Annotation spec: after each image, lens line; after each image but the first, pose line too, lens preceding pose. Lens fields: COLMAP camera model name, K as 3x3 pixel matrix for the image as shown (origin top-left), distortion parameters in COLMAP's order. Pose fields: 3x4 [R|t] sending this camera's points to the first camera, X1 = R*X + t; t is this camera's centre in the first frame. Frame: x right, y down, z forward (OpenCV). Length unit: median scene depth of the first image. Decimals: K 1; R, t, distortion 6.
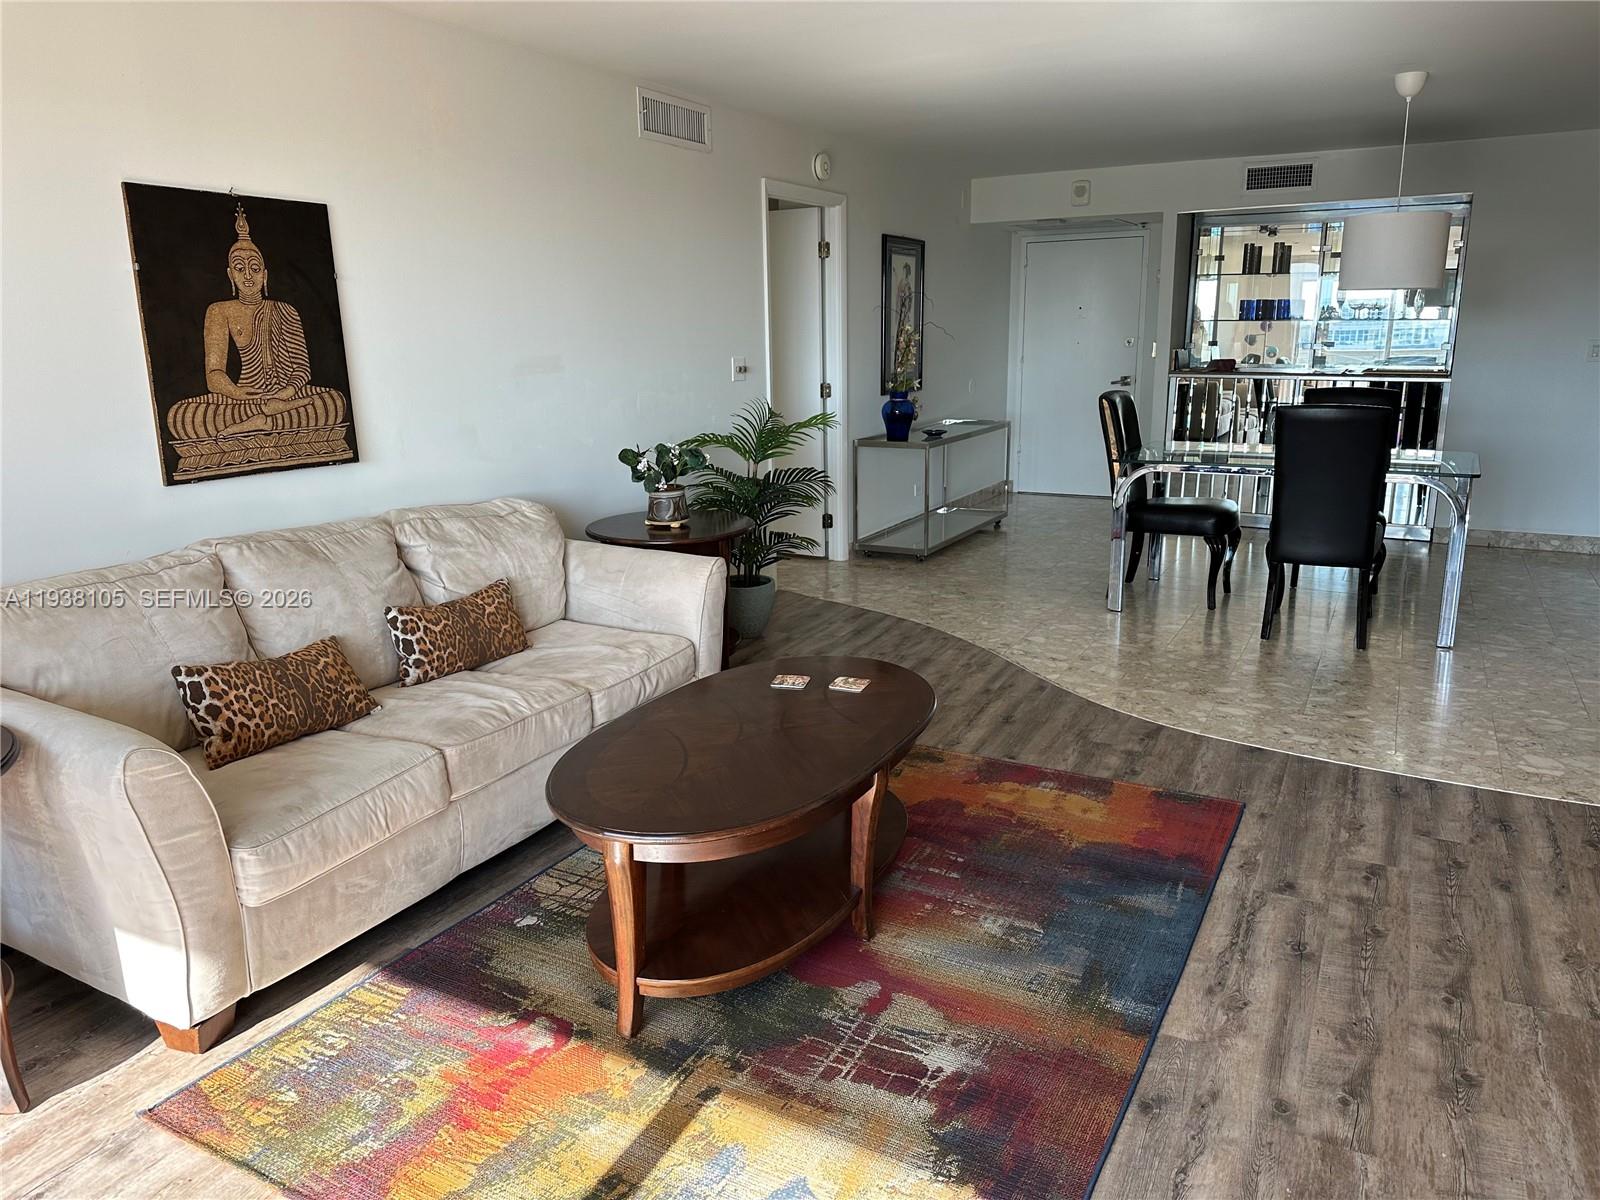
lens RADIAL K [[1135.9, 0, 799.6], [0, 1135.9, 597.6], [0, 0, 1]] dist [0.003457, 0.001154]
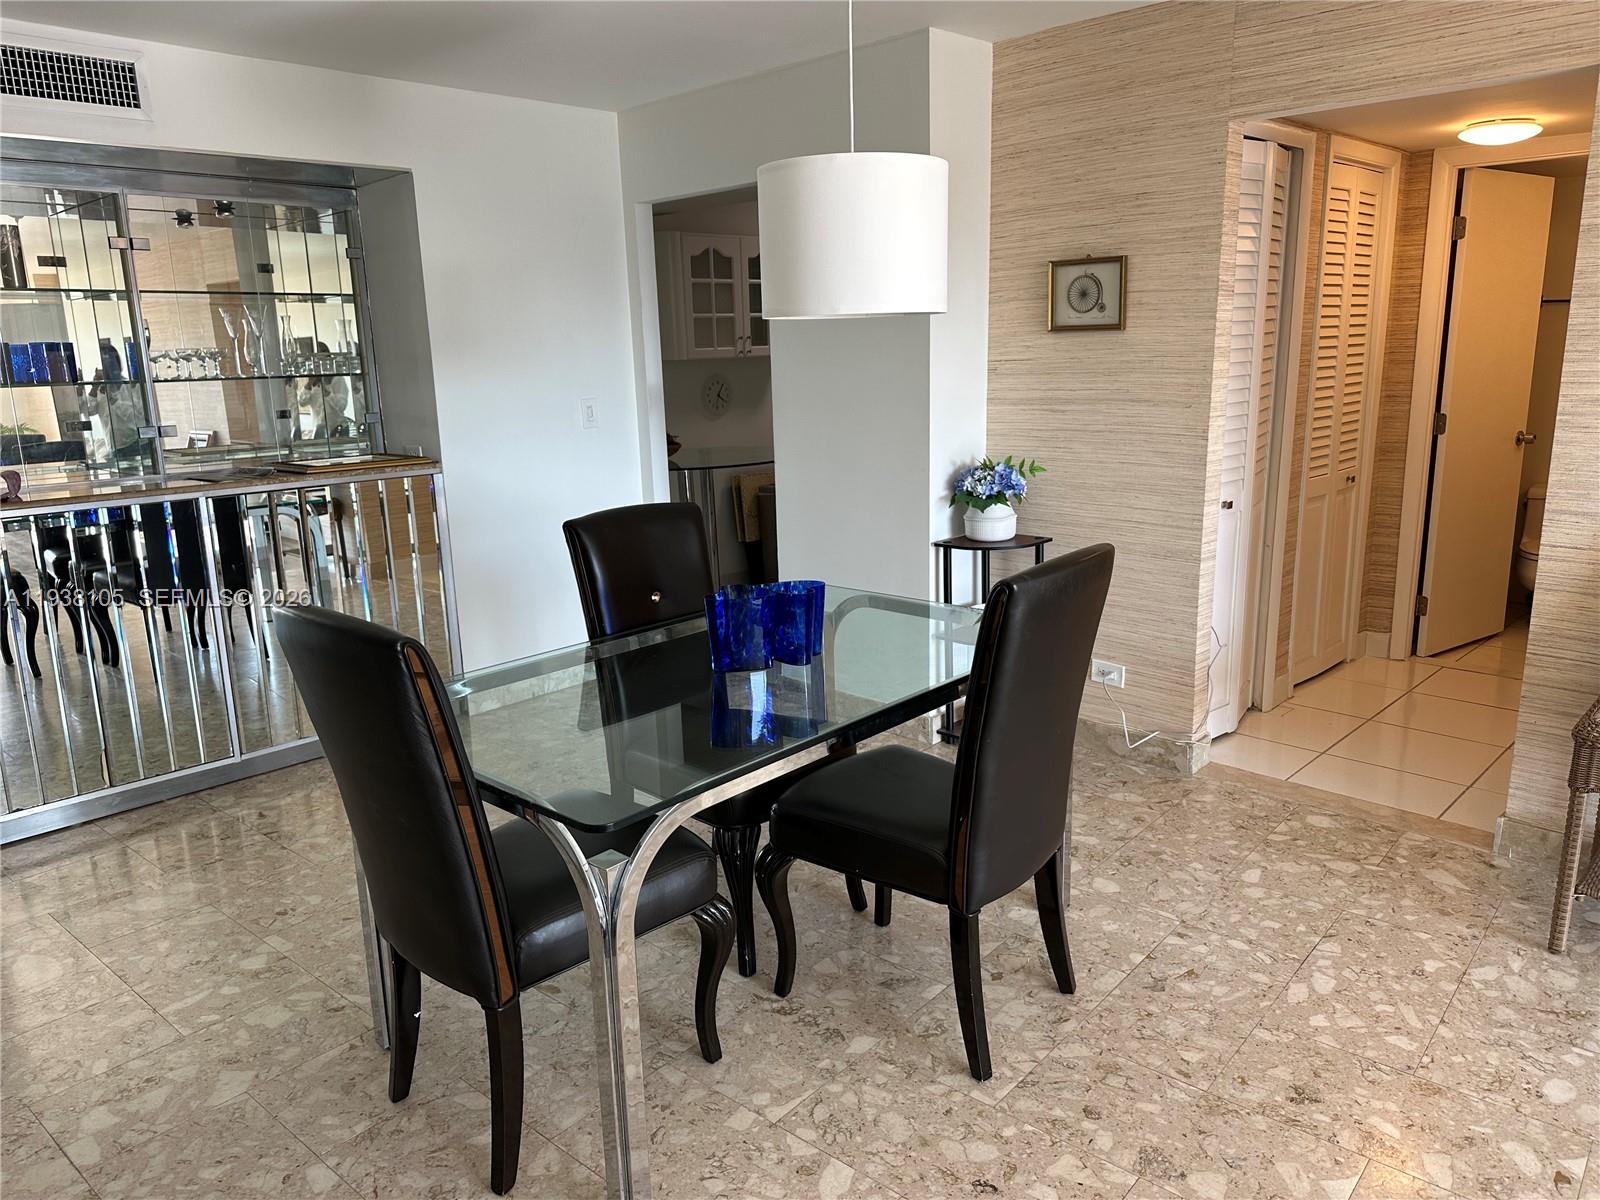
lens RADIAL K [[1135.9, 0, 798.6], [0, 1135.9, 601.3], [0, 0, 1]] dist [0.003457, 0.001154]
pose [[0.271177, -0.205785, 0.940274, -0.005331], [0.274972, 0.952731, 0.129209, -0.269410], [-0.922417, 0.223510, 0.314944, 1.056103]]
